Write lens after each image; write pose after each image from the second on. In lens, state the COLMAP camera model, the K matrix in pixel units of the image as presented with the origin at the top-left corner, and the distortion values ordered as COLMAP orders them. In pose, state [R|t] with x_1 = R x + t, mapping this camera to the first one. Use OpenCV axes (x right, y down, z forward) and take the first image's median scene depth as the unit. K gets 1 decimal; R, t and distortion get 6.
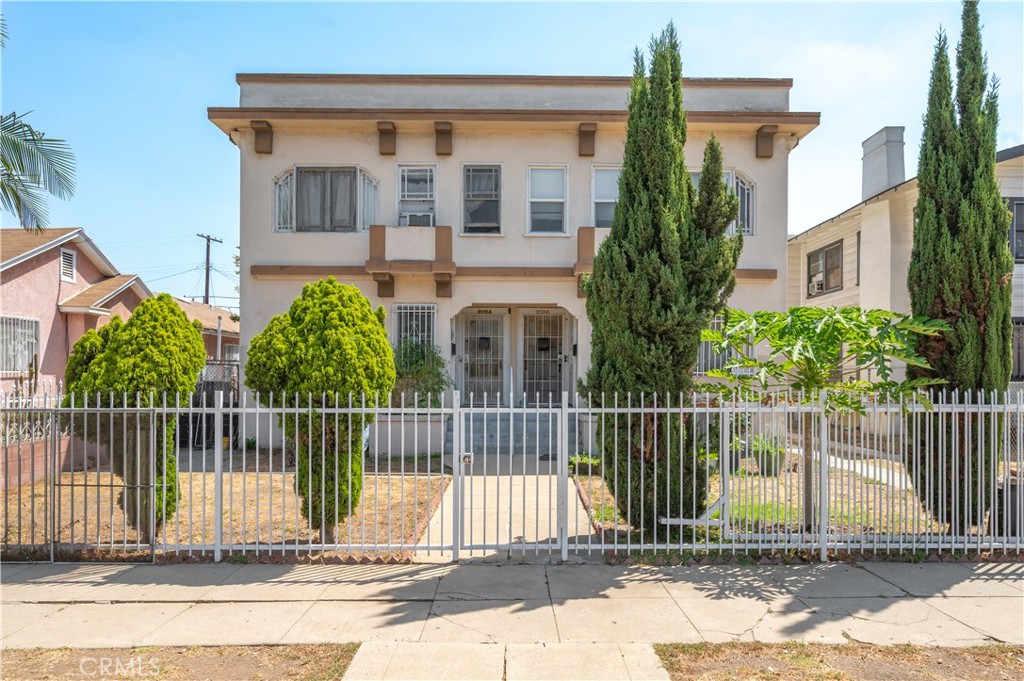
lens RADIAL K [[618.7, 0, 508.6], [0, 618.7, 373.2], [0, 0, 1]] dist [-0.001172, -0.000130]
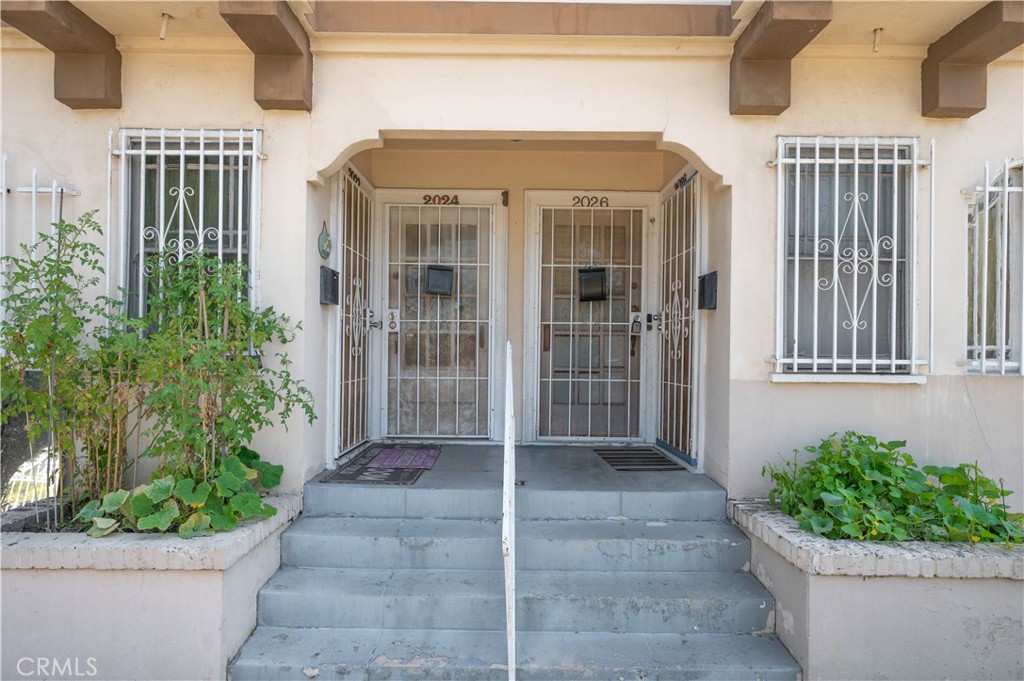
lens RADIAL K [[595.3, 0, 515.2], [0, 595.3, 337.9], [0, 0, 1]] dist [-0.001381, -0.000313]
pose [[0.999528, 0.008386, 0.029550, -0.002538], [-0.008269, 0.999957, -0.004102, -0.011739], [-0.029583, 0.003856, 0.999555, 0.629849]]
